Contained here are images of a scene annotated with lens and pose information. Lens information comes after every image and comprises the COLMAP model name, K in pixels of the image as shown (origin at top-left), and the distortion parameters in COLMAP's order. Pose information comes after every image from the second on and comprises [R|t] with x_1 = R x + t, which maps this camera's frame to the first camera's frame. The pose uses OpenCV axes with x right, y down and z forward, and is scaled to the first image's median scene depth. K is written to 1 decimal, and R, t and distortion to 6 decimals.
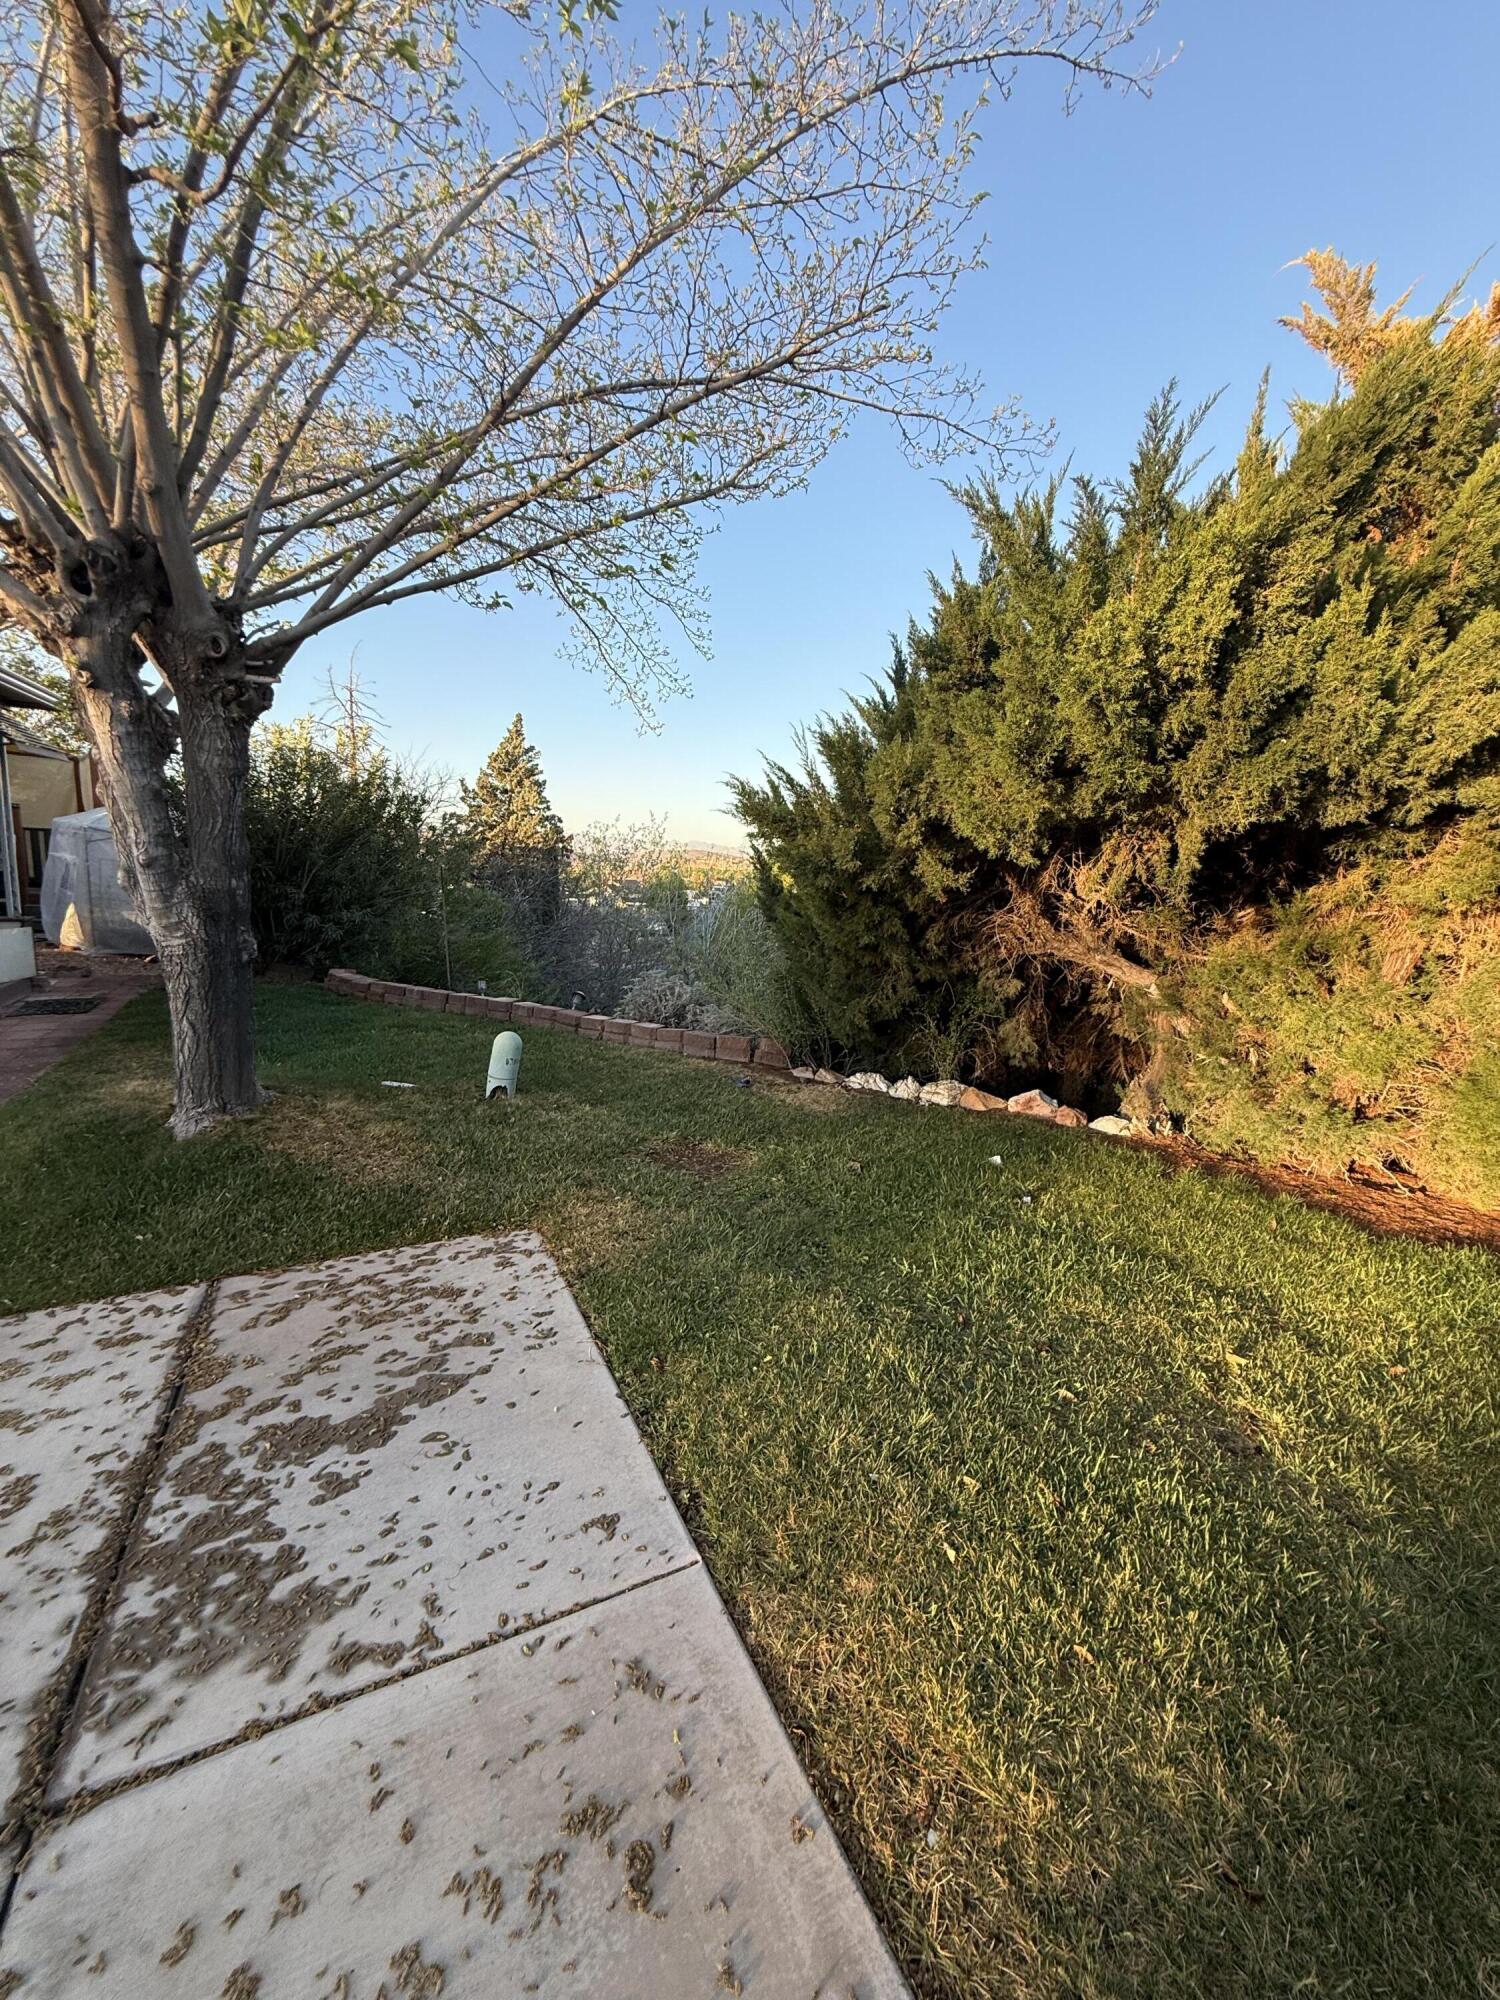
lens RADIAL K [[798.7, 0, 749.1], [0, 798.7, 999.3], [0, 0, 1]] dist [-0.001734, 0.000062]
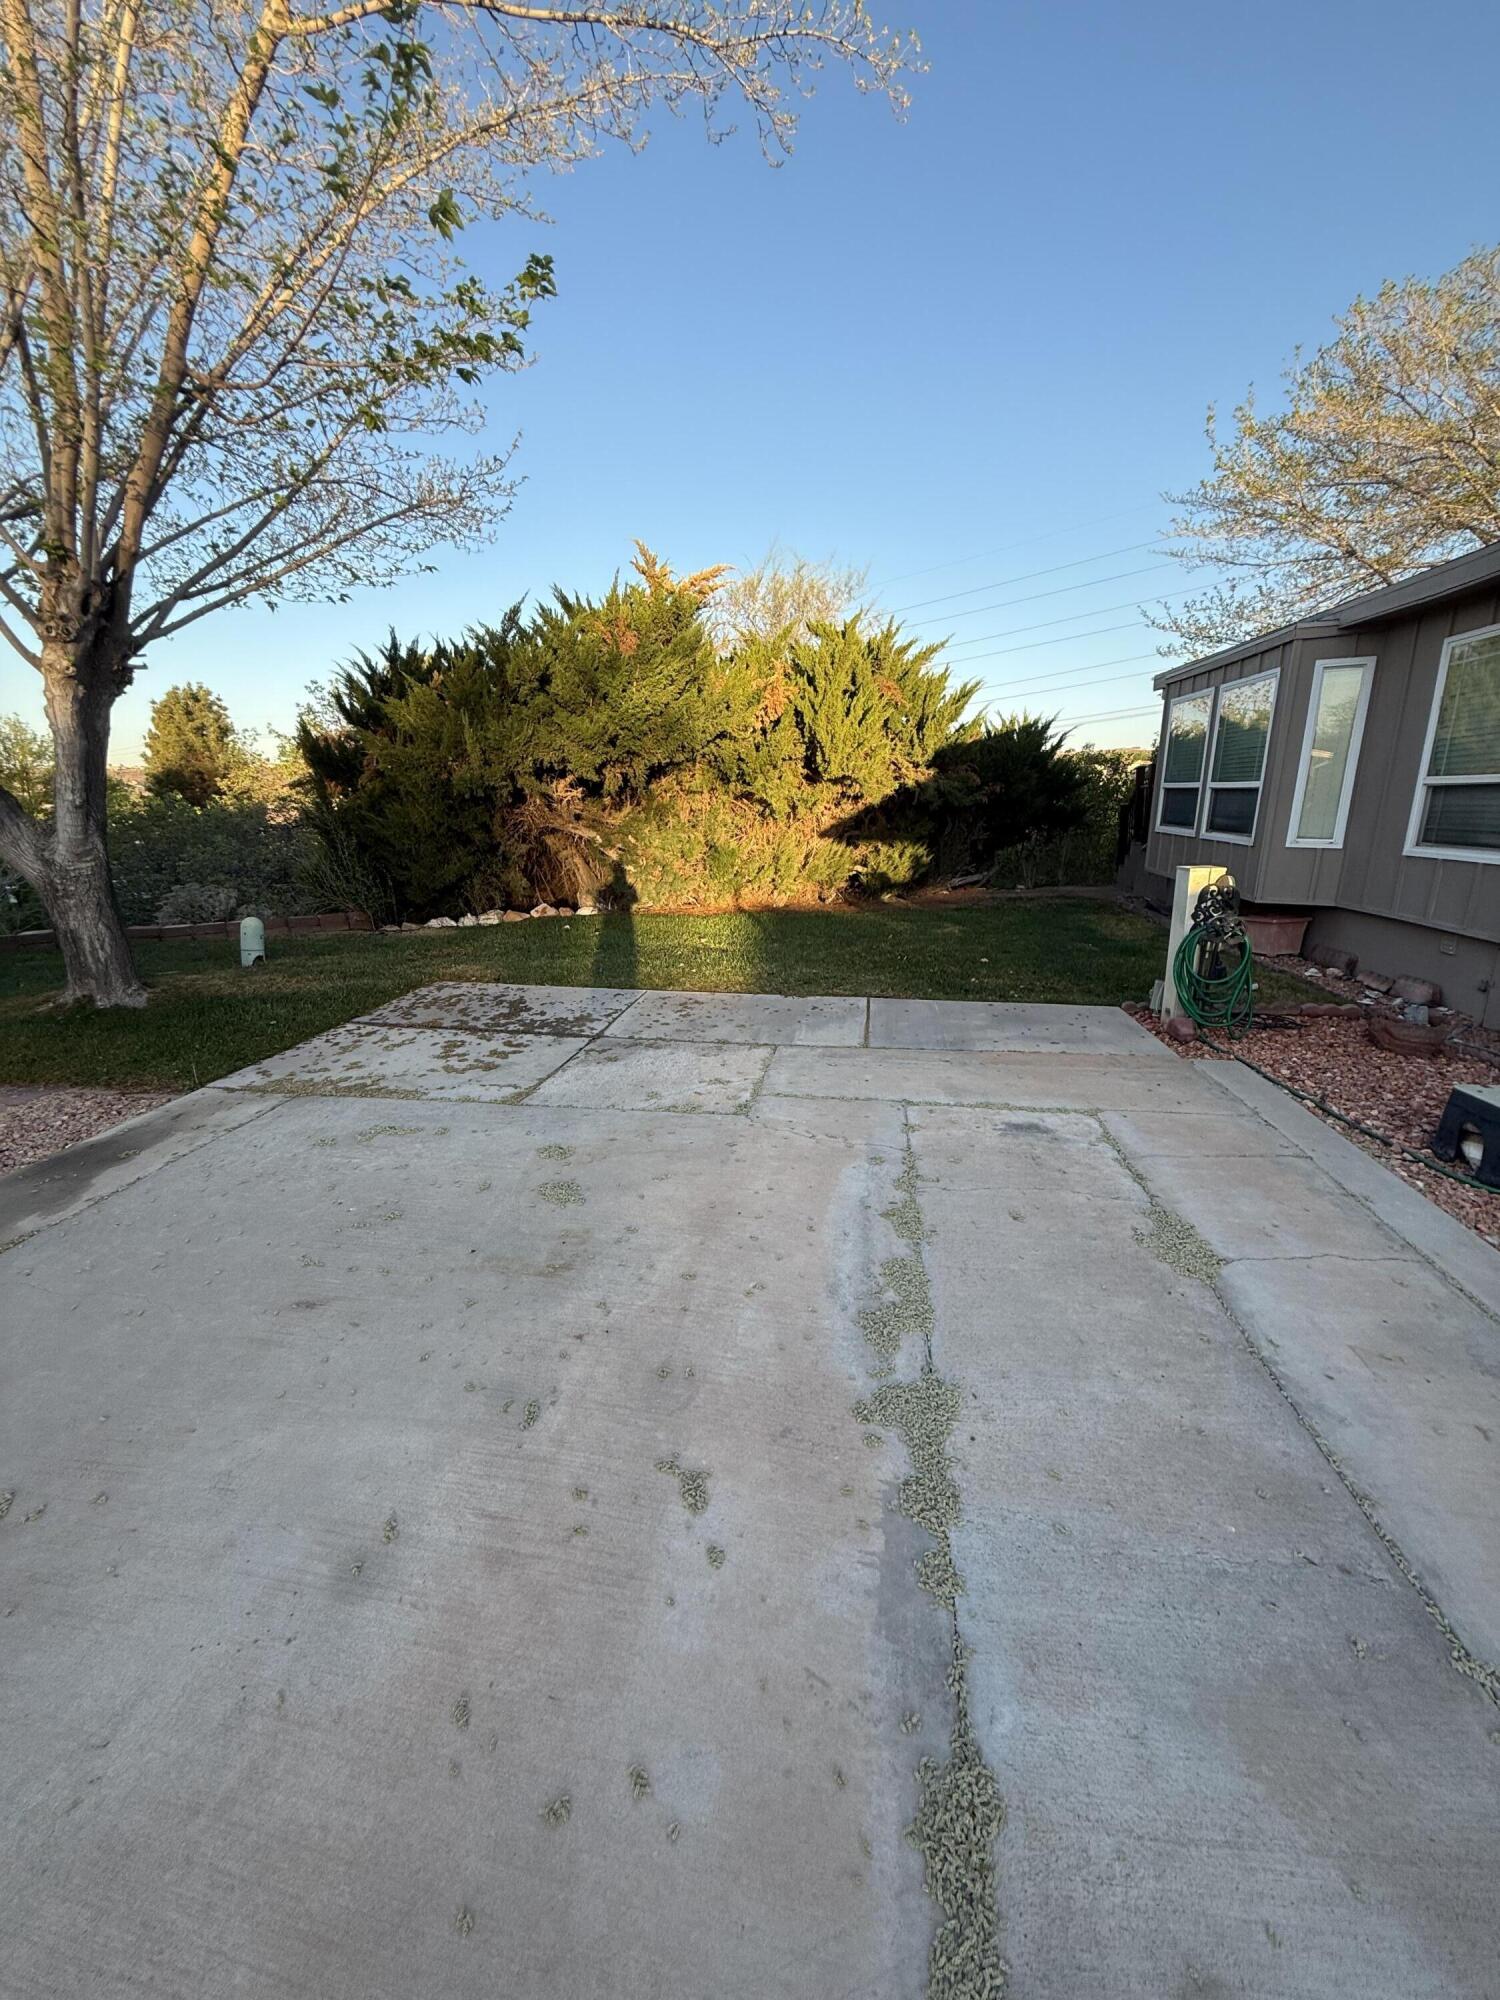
lens RADIAL K [[798.7, 0, 739.7], [0, 798.7, 987.2], [0, 0, 1]] dist [-0.001734, 0.000062]
pose [[0.591881, -0.238930, 0.769798, -0.813117], [0.166541, 0.970698, 0.173235, 0.055374], [-0.788632, 0.025668, 0.614329, -0.470315]]
